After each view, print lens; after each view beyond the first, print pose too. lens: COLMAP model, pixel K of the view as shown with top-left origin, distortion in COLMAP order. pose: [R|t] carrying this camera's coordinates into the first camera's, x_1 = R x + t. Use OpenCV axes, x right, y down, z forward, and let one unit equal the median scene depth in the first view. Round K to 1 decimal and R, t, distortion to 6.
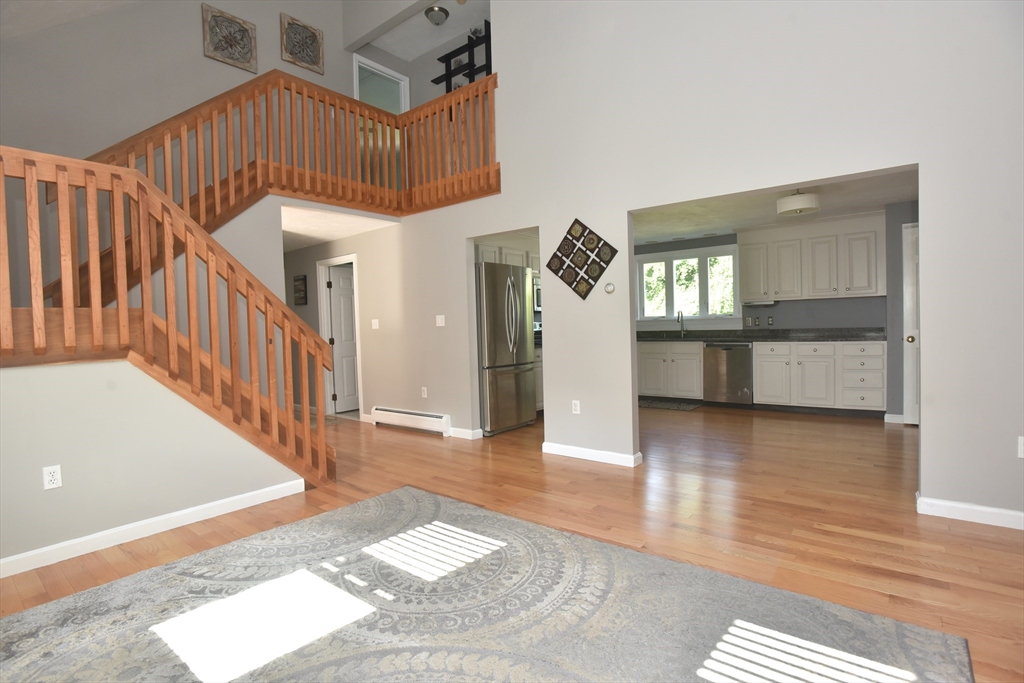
lens RADIAL K [[502.9, 0, 512.0], [0, 502.9, 341.5], [0, 0, 1]] dist [-0.068897, 0.030647]
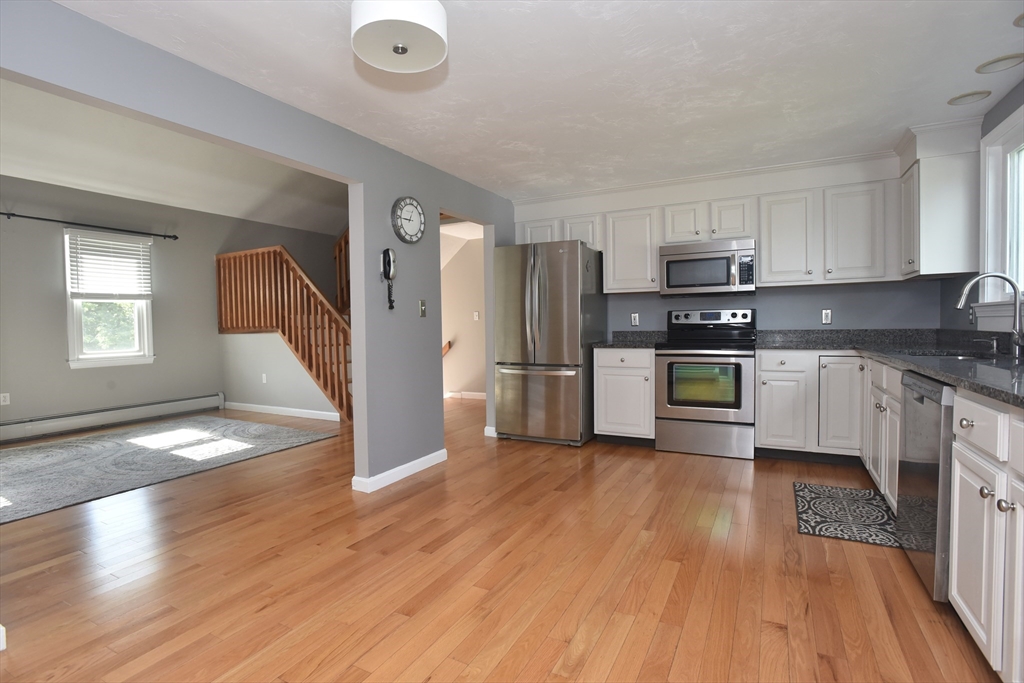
lens RADIAL K [[502.9, 0, 512.0], [0, 502.9, 341.5], [0, 0, 1]] dist [-0.068897, 0.030647]
pose [[0.184455, 0.061063, -0.980942, 1.359089], [-0.020035, 0.998094, 0.058364, -0.065931], [0.982637, 0.008887, 0.185327, 1.357550]]
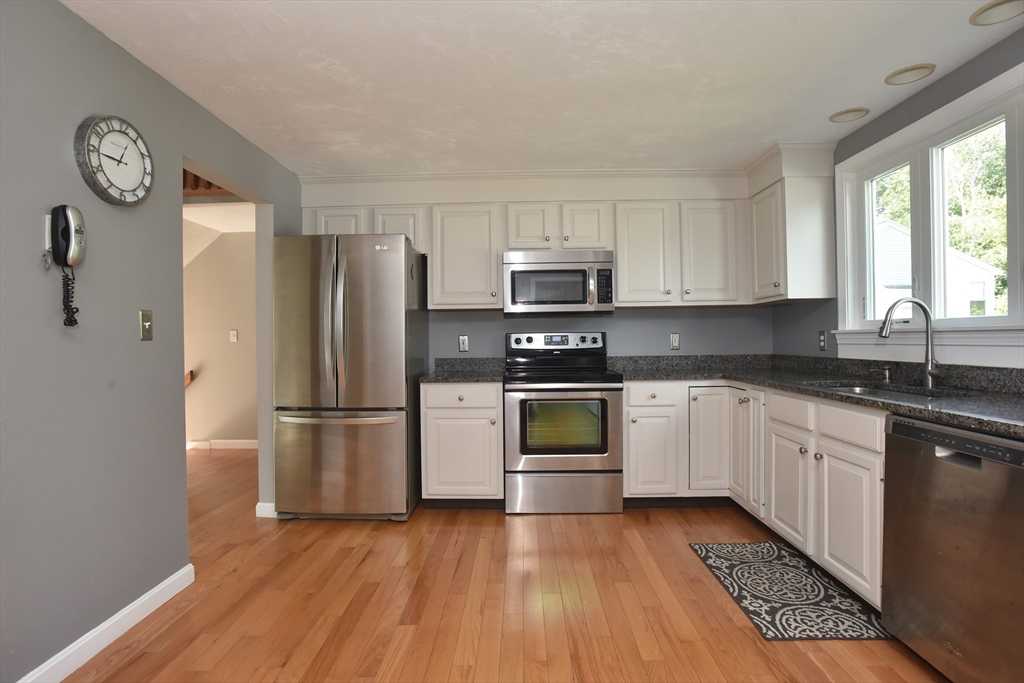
lens RADIAL K [[502.9, 0, 512.0], [0, 502.9, 341.5], [0, 0, 1]] dist [-0.068897, 0.030647]
pose [[0.603472, 0.025066, -0.796990, 0.964993], [-0.031407, 0.999477, 0.007653, -0.069137], [0.796766, 0.020413, 0.603944, 1.365546]]
